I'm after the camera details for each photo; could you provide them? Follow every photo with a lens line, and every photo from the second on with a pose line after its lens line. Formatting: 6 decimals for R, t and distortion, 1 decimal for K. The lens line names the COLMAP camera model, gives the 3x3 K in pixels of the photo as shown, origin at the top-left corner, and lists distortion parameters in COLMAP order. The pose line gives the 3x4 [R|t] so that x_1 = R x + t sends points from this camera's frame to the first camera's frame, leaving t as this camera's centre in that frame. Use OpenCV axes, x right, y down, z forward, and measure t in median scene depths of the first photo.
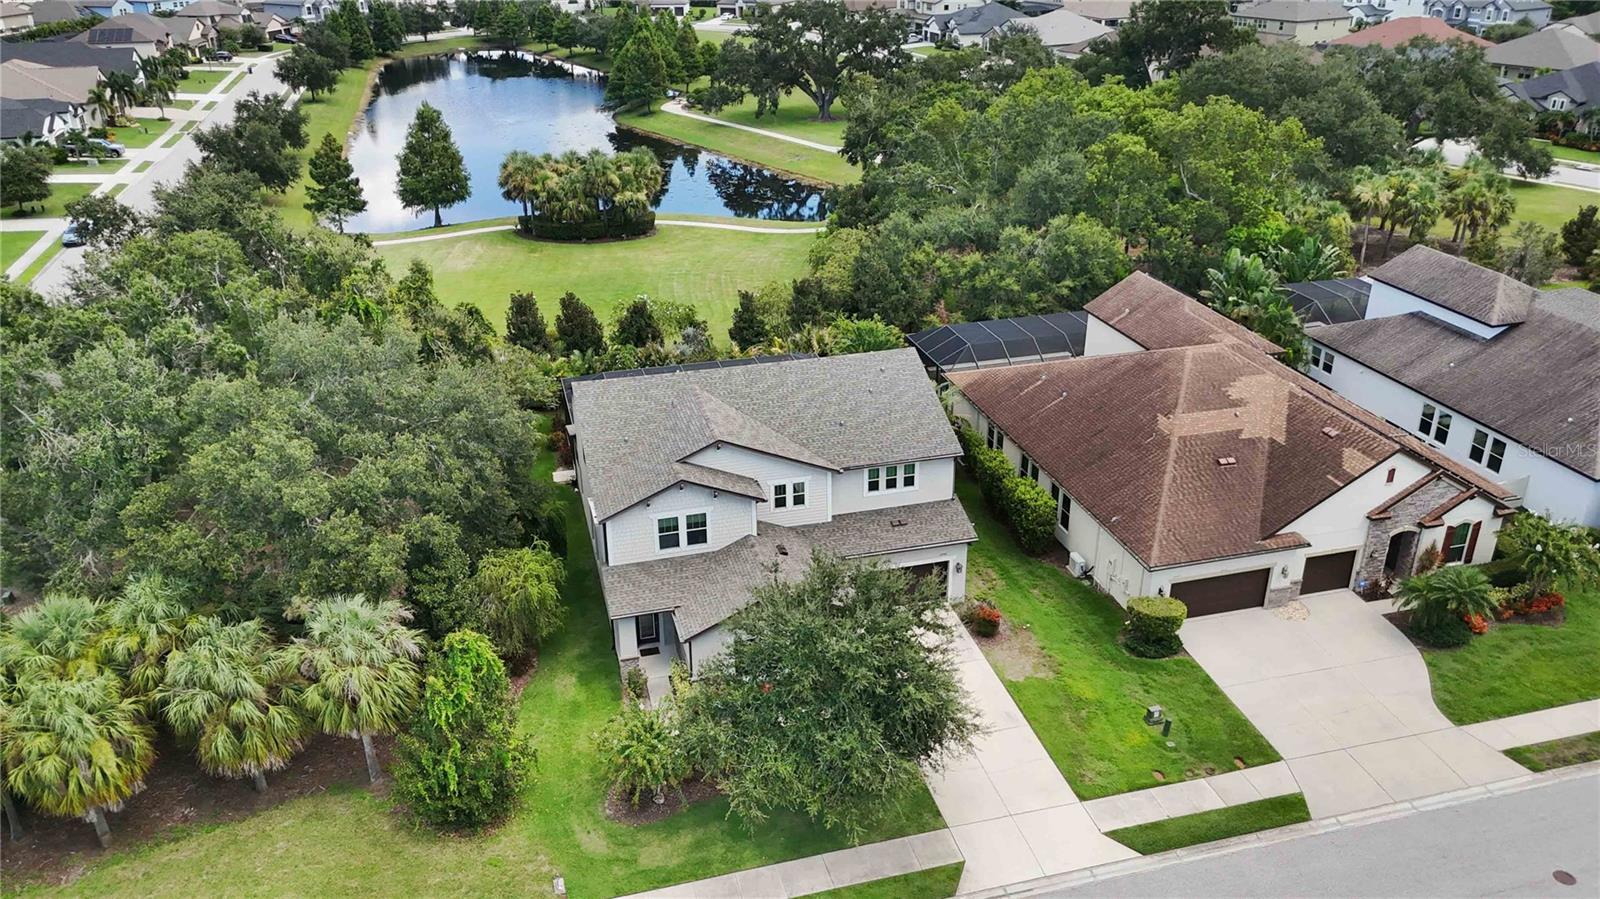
lens RADIAL K [[1183.7, 0, 799.2], [0, 1183.7, 453.6], [0, 0, 1]] dist [0.057404, -0.052037]
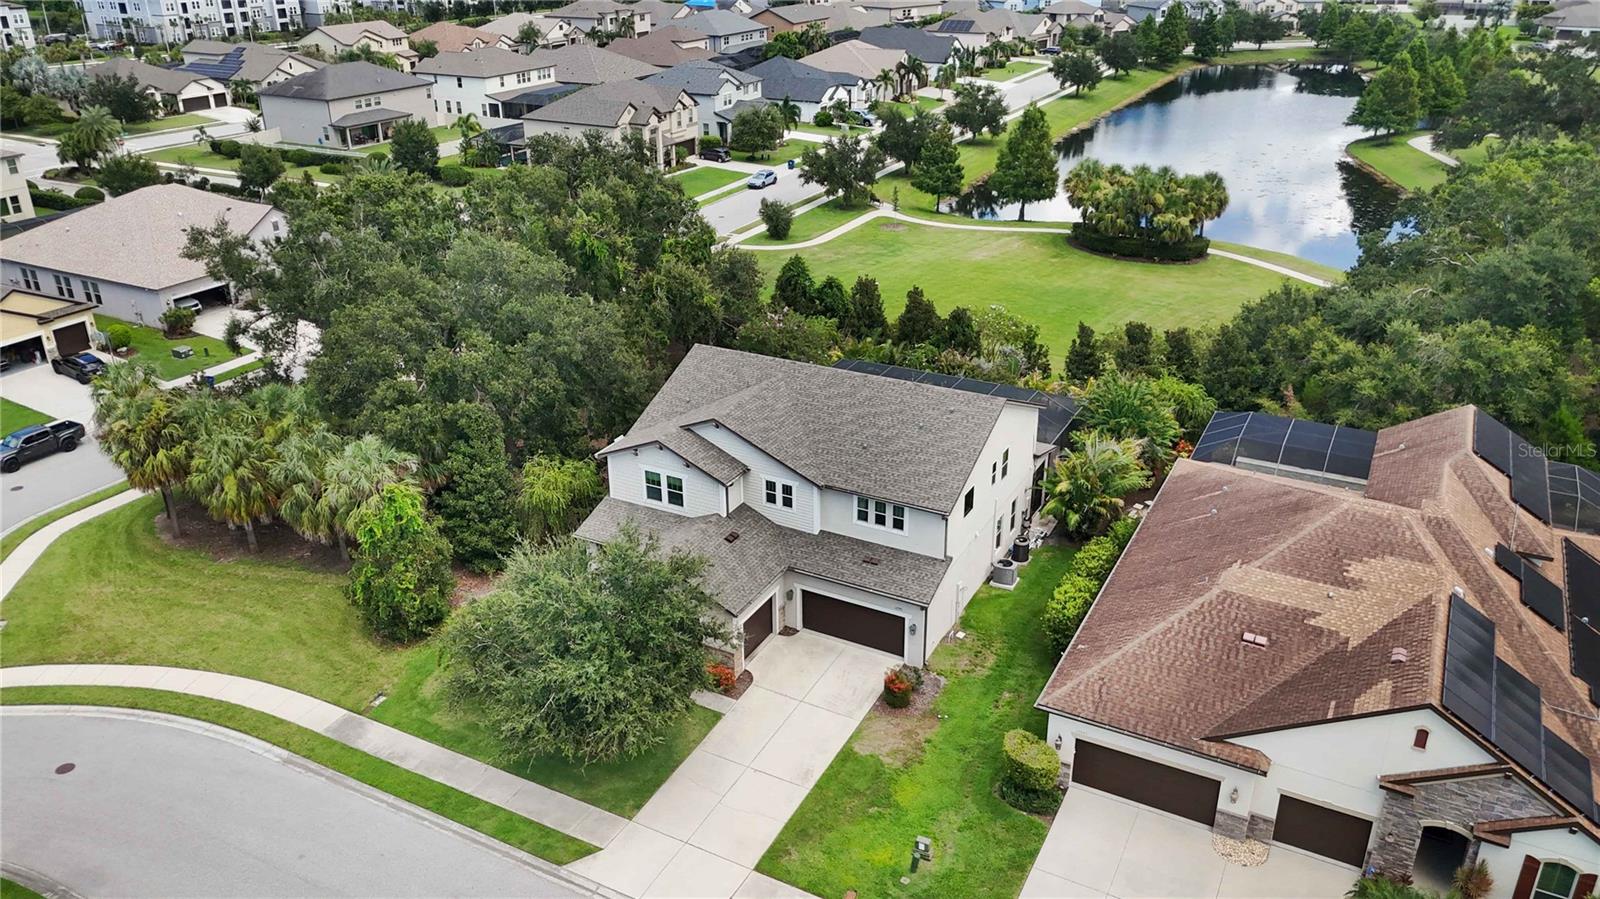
lens RADIAL K [[1183.7, 0, 797.4], [0, 1183.7, 442.5], [0, 0, 1]] dist [0.057404, -0.052037]
pose [[0.725433, 0.284086, -0.626931, 0.604294], [-0.290928, 0.952040, 0.094767, -0.104328], [0.623785, 0.113644, 0.773290, 0.201176]]
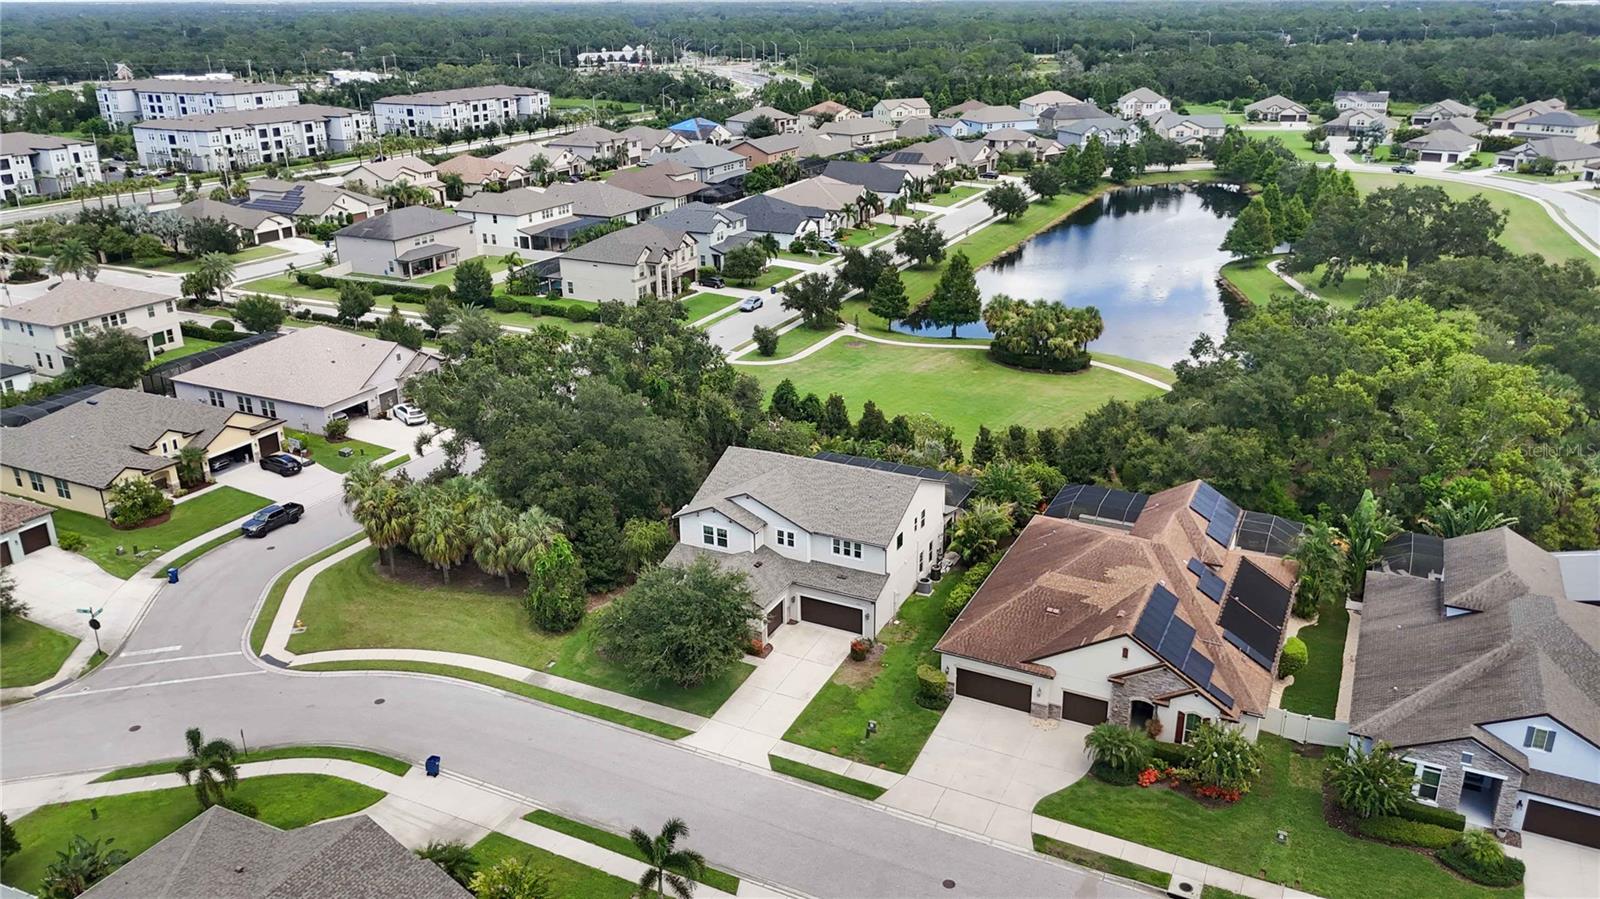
lens RADIAL K [[1183.7, 0, 794.8], [0, 1183.7, 432.8], [0, 0, 1]] dist [0.057404, -0.052037]
pose [[0.743494, 0.228532, -0.628482, 0.985364], [-0.278825, 0.960148, 0.019285, -0.140177], [0.607843, 0.160898, 0.777585, -0.321079]]
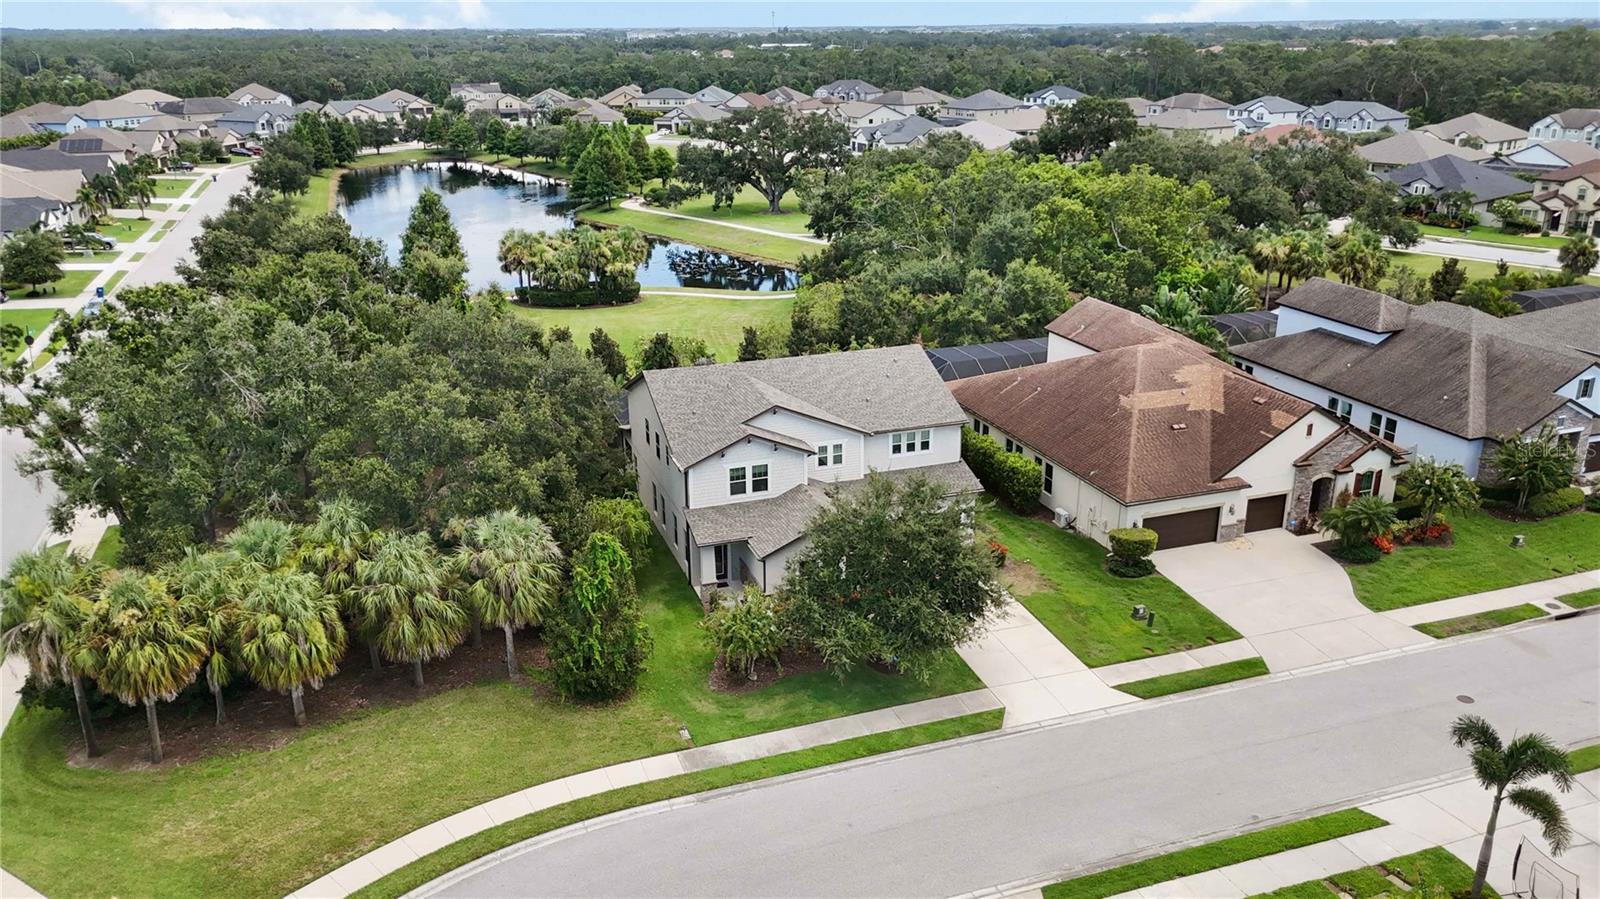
lens RADIAL K [[1183.7, 0, 799.6], [0, 1183.7, 453.0], [0, 0, 1]] dist [0.057404, -0.052037]
pose [[0.997290, -0.023774, 0.069622, -0.117957], [0.030477, 0.994832, -0.096853, 0.142386], [-0.066959, 0.098713, 0.992861, -0.189740]]
